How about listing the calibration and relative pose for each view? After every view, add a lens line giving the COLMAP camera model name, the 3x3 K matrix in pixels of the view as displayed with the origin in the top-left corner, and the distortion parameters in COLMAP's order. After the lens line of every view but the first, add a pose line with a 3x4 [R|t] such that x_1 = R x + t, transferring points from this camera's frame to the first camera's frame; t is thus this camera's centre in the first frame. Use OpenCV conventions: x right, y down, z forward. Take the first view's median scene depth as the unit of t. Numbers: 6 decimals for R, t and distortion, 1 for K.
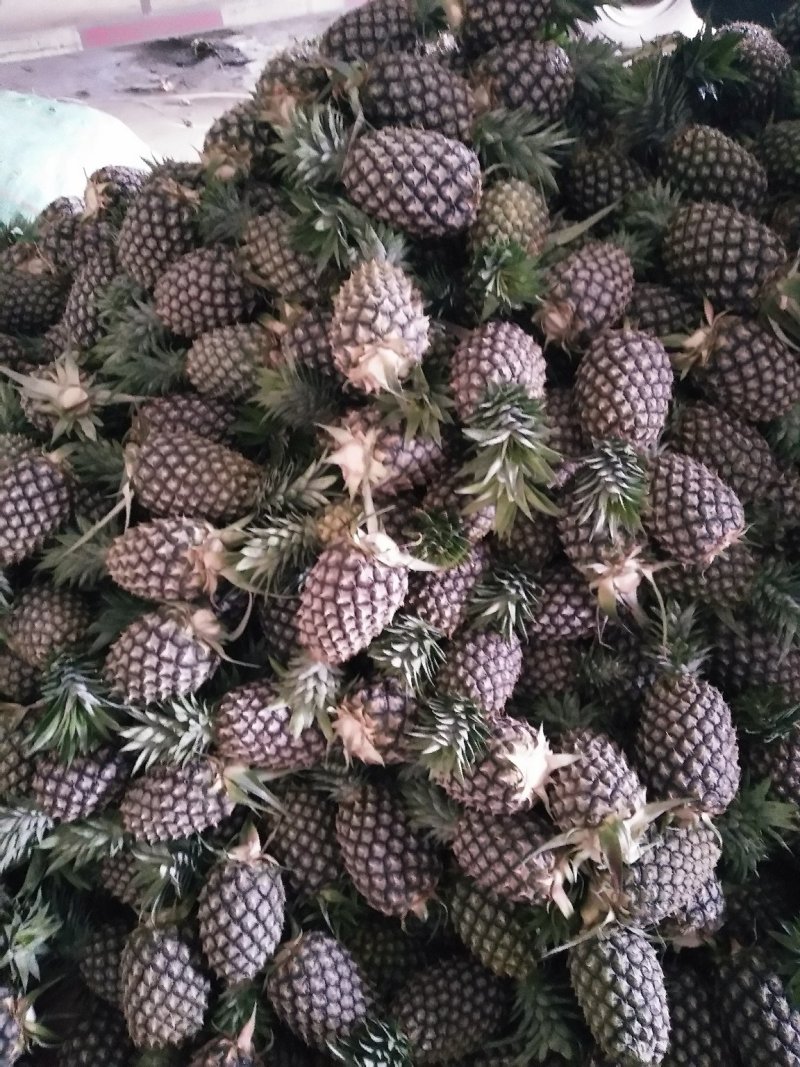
lens RADIAL K [[808.8, 0, 409.3], [0, 808.8, 538.2], [0, 0, 1]] dist [0.069871, -0.103041]
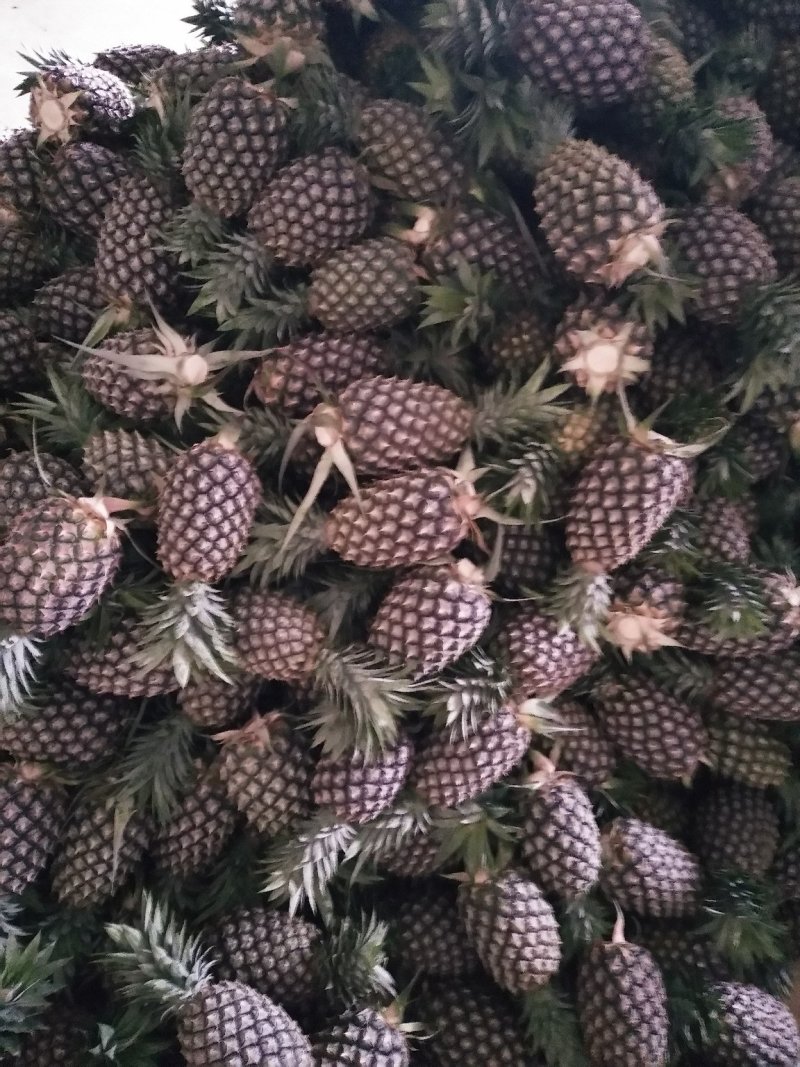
lens RADIAL K [[808.8, 0, 397.3], [0, 808.8, 535.7], [0, 0, 1]] dist [0.069871, -0.103041]
pose [[0.901645, -0.291320, 0.319638, -0.627228], [0.243010, 0.952651, 0.182760, -0.129579], [-0.357746, -0.087109, 0.929747, 0.170528]]
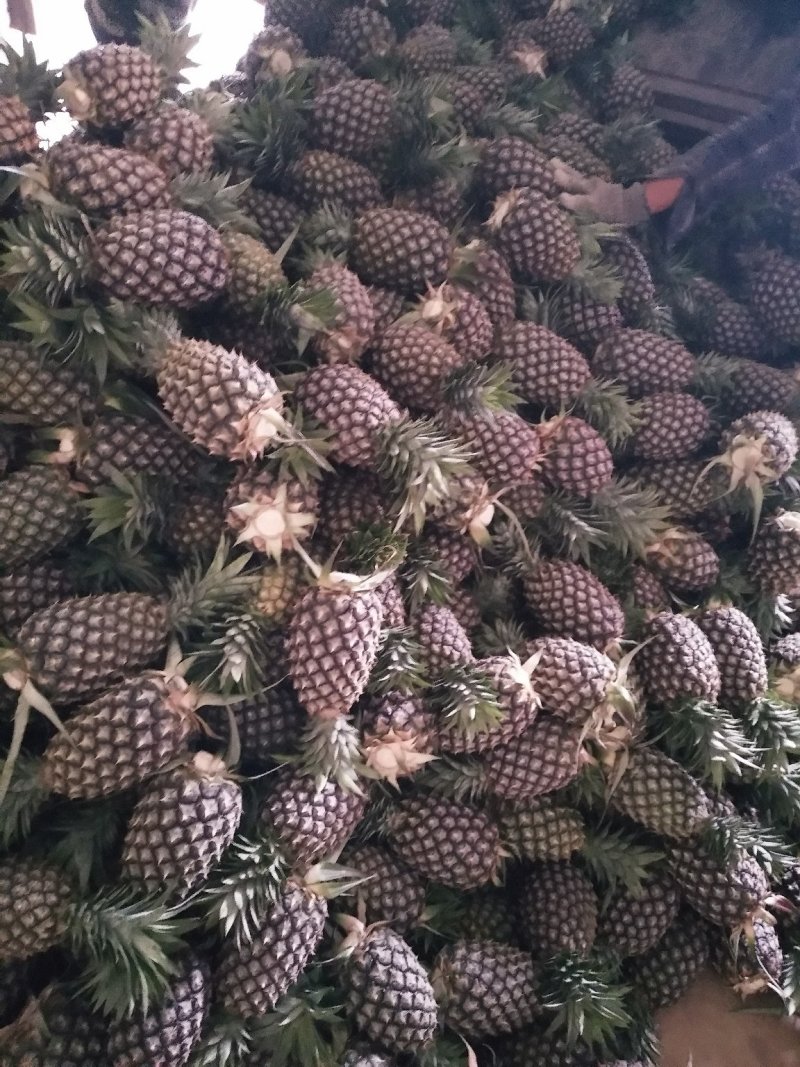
lens RADIAL K [[808.8, 0, 400.5], [0, 808.8, 538.5], [0, 0, 1]] dist [0.069871, -0.103041]
pose [[0.687035, -0.474601, 0.550215, -0.498173], [0.496627, 0.859457, 0.121223, -0.119514], [-0.530419, 0.189967, 0.826177, 0.085360]]
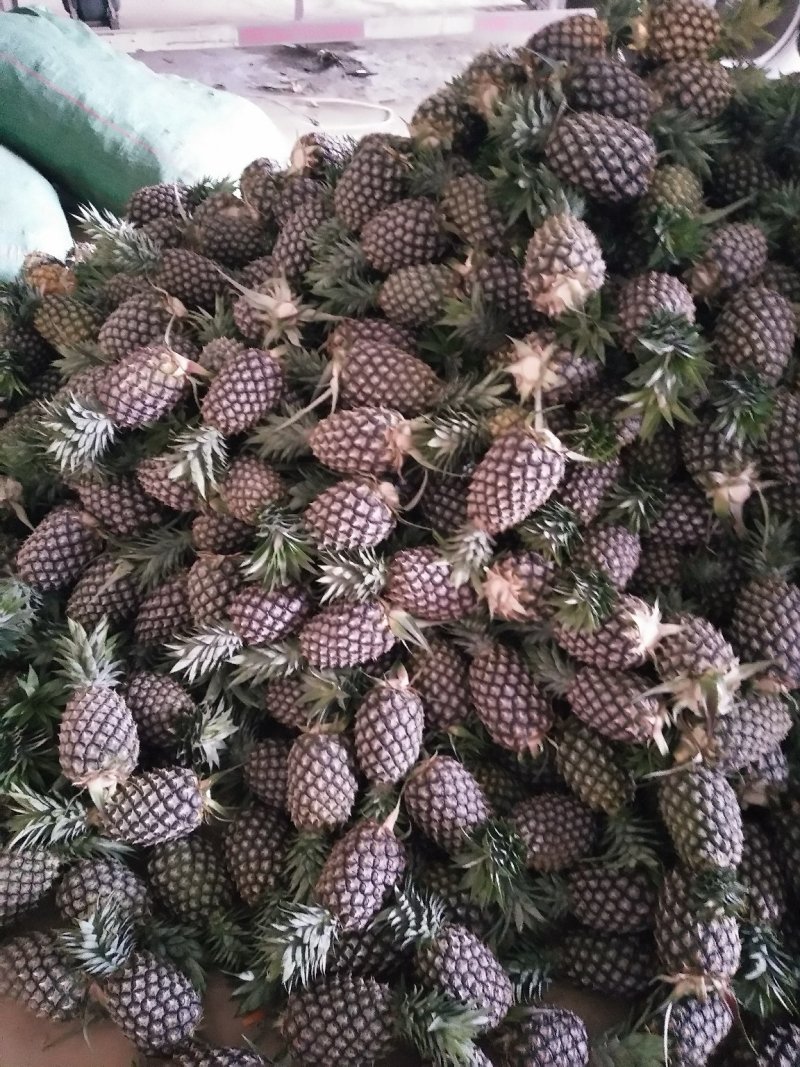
lens RADIAL K [[808.8, 0, 406.0], [0, 808.8, 539.6], [0, 0, 1]] dist [0.069871, -0.103041]
pose [[0.993147, 0.113873, -0.026303, -0.188567], [-0.114634, 0.992969, -0.029525, 0.214226], [0.022756, 0.032338, 0.999218, -0.237813]]
